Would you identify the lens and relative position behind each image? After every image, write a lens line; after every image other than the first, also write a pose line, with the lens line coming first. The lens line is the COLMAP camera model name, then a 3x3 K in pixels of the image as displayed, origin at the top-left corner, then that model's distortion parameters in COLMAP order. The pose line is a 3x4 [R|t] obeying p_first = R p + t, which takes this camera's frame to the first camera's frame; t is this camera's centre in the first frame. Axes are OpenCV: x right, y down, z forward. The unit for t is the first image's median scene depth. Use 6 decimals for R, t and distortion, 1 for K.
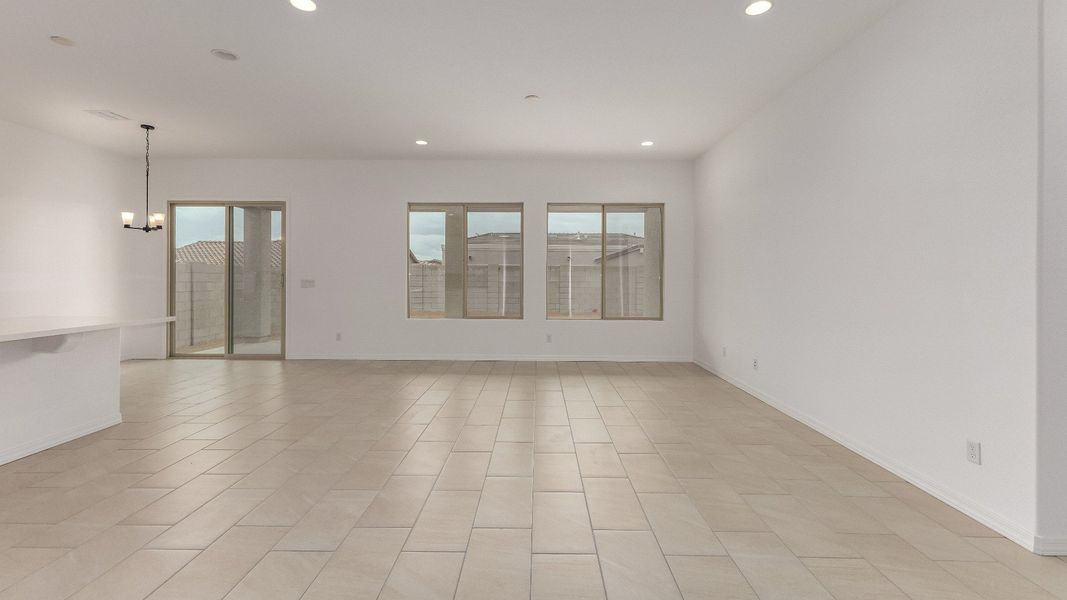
lens RADIAL K [[453.5, 0, 533.5], [0, 453.5, 300.0], [0, 0, 1]] dist [0.002737, 0.000234]
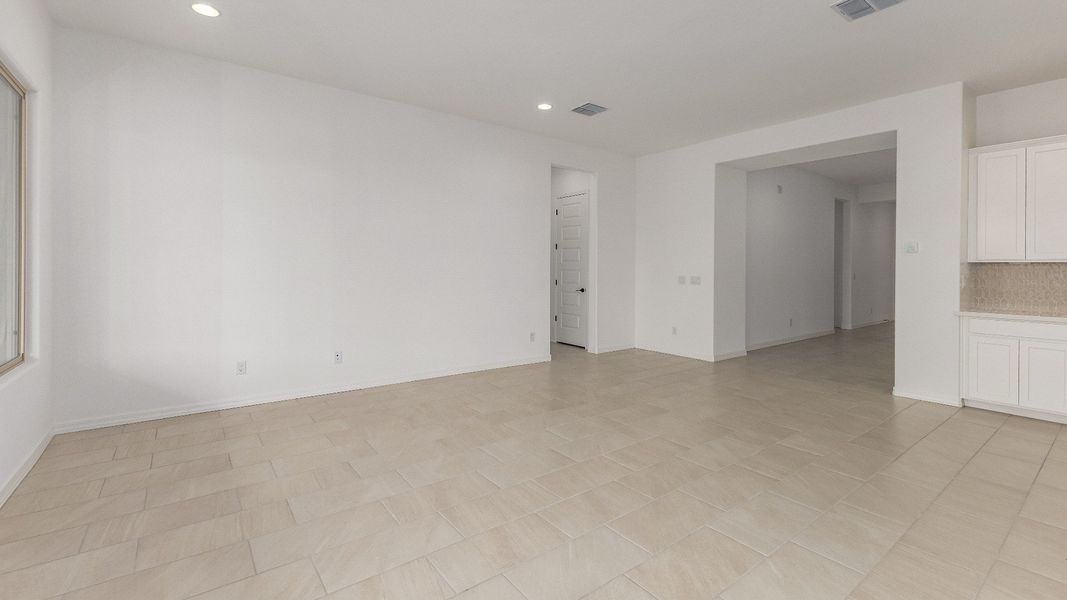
lens RADIAL K [[453.6, 0, 537.8], [0, 453.6, 265.2], [0, 0, 1]] dist [0.003748, 0.000286]
pose [[-0.625311, -0.005368, 0.780357, -0.351604], [0.027165, 0.999221, 0.028642, -0.044524], [-0.779902, 0.039109, -0.624678, 0.878150]]
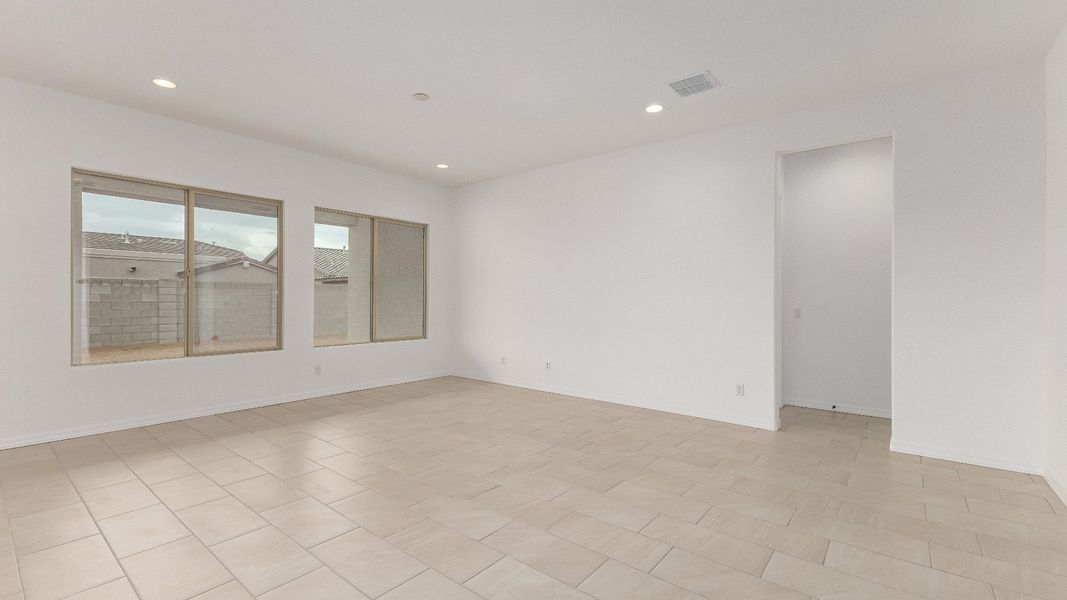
lens RADIAL K [[453.5, 0, 533.5], [0, 453.5, 300.0], [0, 0, 1]] dist [0.002737, 0.000234]
pose [[0.608228, -0.003299, 0.793756, -0.378951], [0.035574, 0.999100, -0.023107, -0.009574], [-0.792965, 0.042291, 0.607797, 0.175937]]
